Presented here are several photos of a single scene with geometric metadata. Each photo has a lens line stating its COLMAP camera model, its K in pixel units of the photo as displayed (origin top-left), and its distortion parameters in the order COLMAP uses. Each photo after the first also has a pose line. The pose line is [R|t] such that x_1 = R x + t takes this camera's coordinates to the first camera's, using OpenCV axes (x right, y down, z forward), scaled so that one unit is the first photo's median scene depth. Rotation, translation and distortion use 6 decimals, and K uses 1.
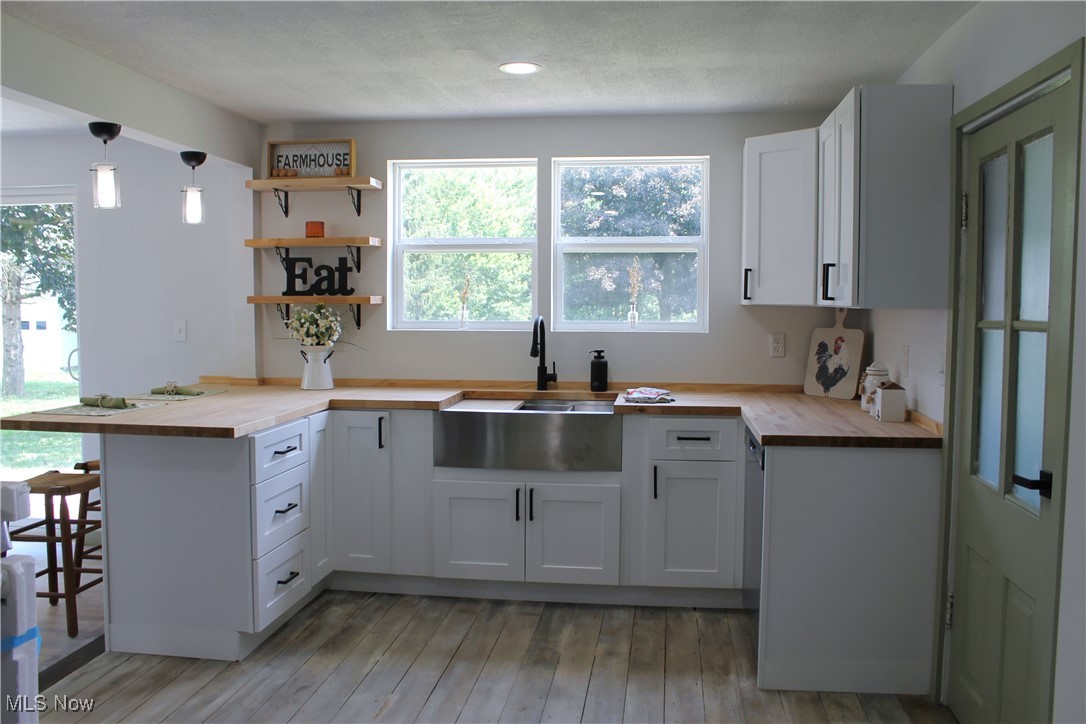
lens RADIAL K [[919.2, 0, 543.0], [0, 919.2, 362.0], [0, 0, 1]] dist [-0.165980, 0.143573]
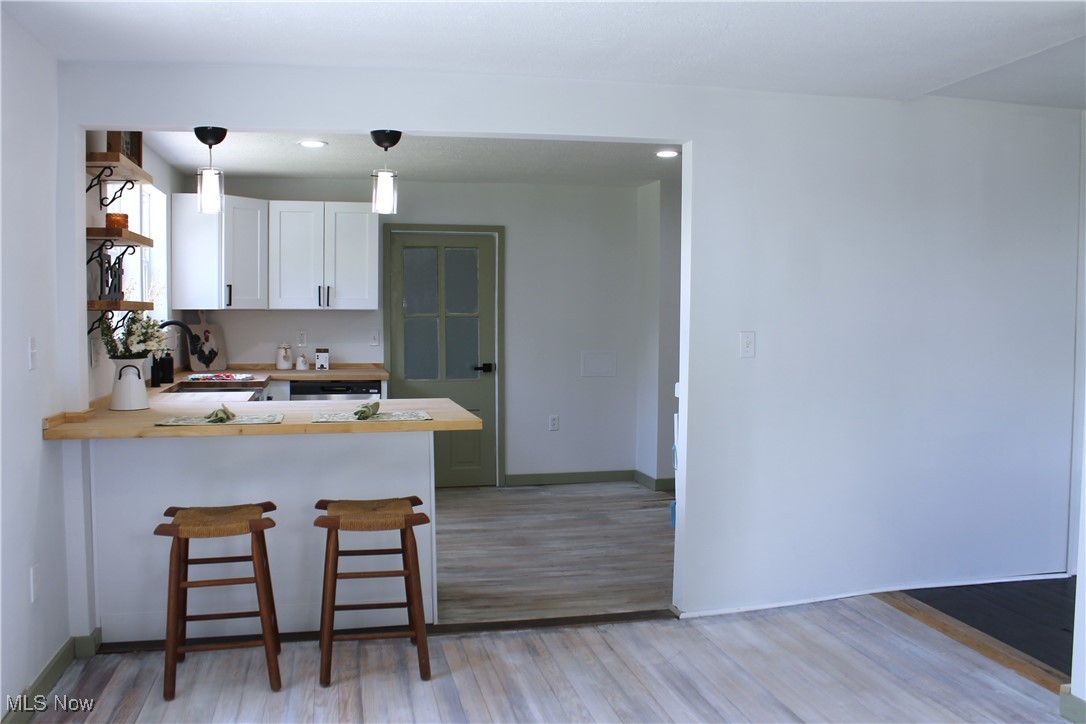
lens RADIAL K [[930.3, 0, 543.0], [0, 930.3, 362.0], [0, 0, 1]] dist [-0.159730, 0.143488]
pose [[-0.343947, -0.056645, 0.937279, -1.202481], [0.067708, 0.994084, 0.084925, -0.061871], [-0.936545, 0.092671, -0.338077, 0.933734]]
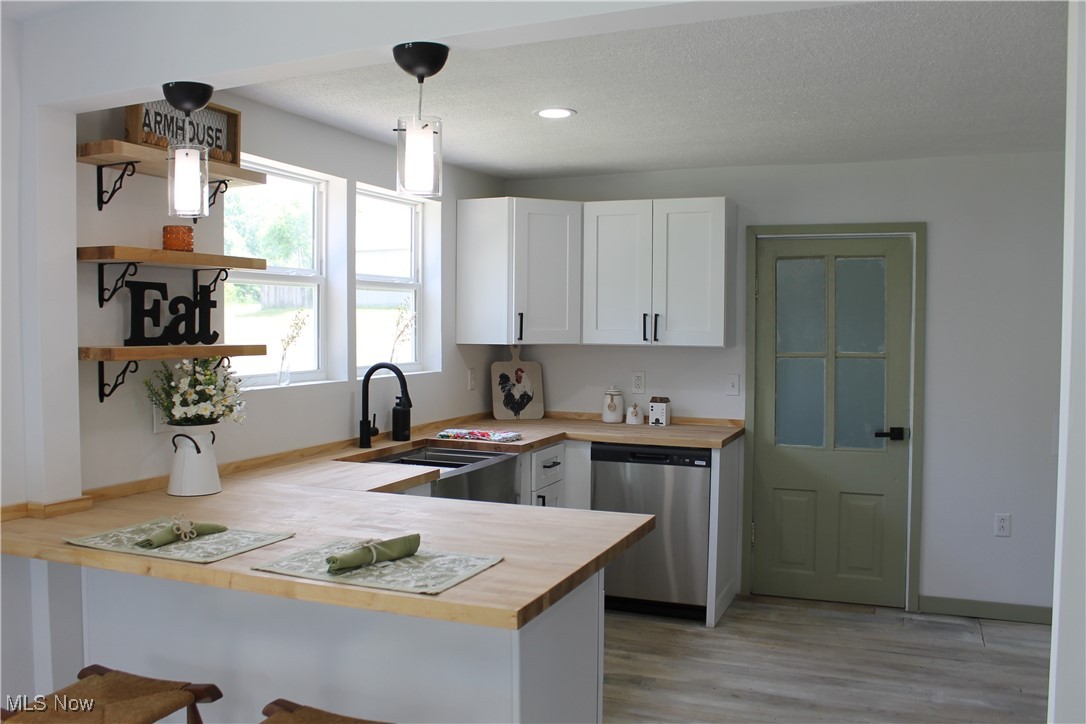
lens RADIAL K [[930.3, 0, 543.0], [0, 930.3, 362.0], [0, 0, 1]] dist [-0.159730, 0.143488]
pose [[0.258510, -0.041234, 0.965128, -0.802626], [0.070251, 0.997246, 0.023790, -0.059559], [-0.963451, 0.061652, 0.260695, 0.608177]]
